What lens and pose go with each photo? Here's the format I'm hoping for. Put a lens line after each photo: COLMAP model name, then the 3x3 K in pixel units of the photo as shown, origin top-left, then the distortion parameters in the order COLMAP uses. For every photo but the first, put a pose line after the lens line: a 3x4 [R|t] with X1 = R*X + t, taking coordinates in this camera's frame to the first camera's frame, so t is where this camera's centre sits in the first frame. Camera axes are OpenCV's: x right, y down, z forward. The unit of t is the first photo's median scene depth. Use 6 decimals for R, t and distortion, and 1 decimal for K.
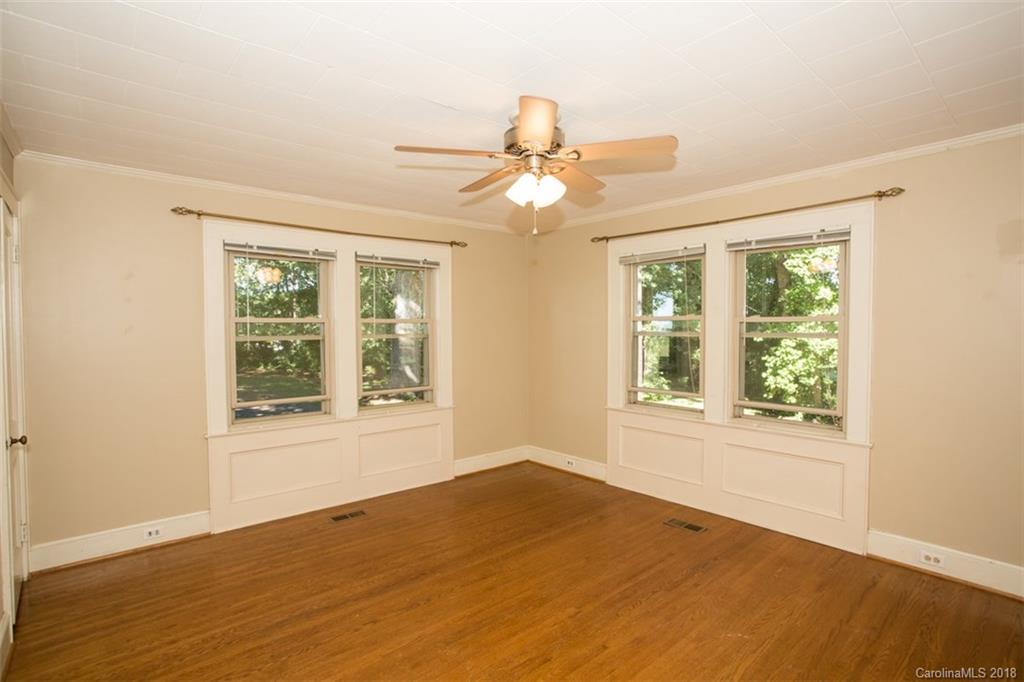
lens RADIAL K [[475.5, 0, 512.0], [0, 475.5, 341.0], [0, 0, 1]] dist [-0.060479, 0.026281]
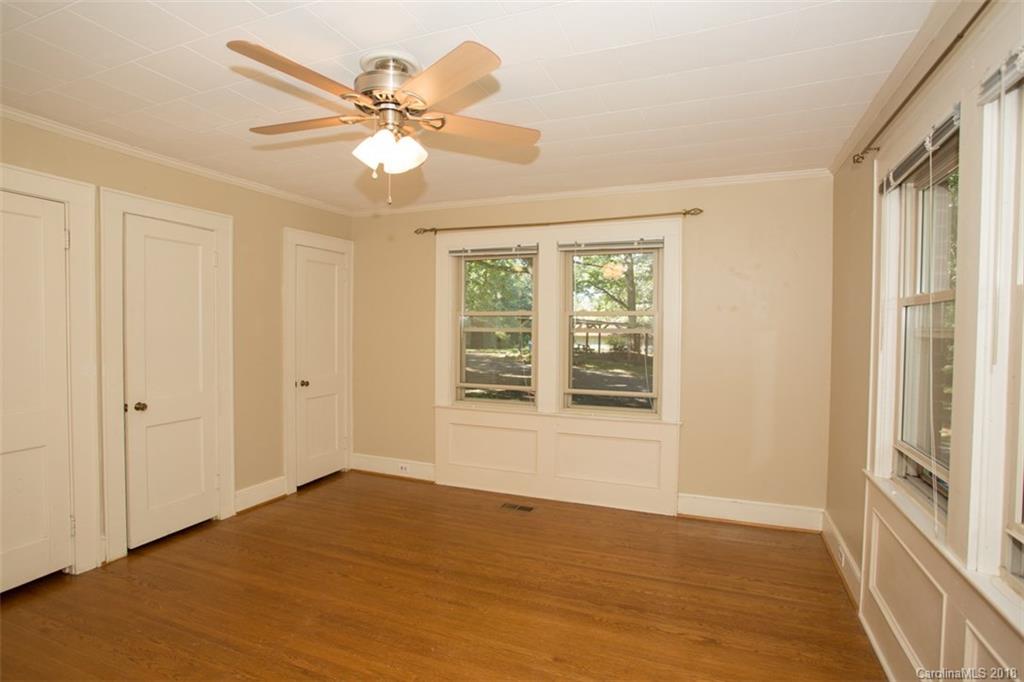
lens RADIAL K [[506.5, 0, 512.0], [0, 506.5, 341.0], [0, 0, 1]] dist [-0.069631, 0.033426]
pose [[0.481586, 0.037187, -0.875609, 0.622805], [-0.029149, 0.999226, 0.026405, -0.013508], [0.875914, 0.012807, 0.482298, 0.495921]]
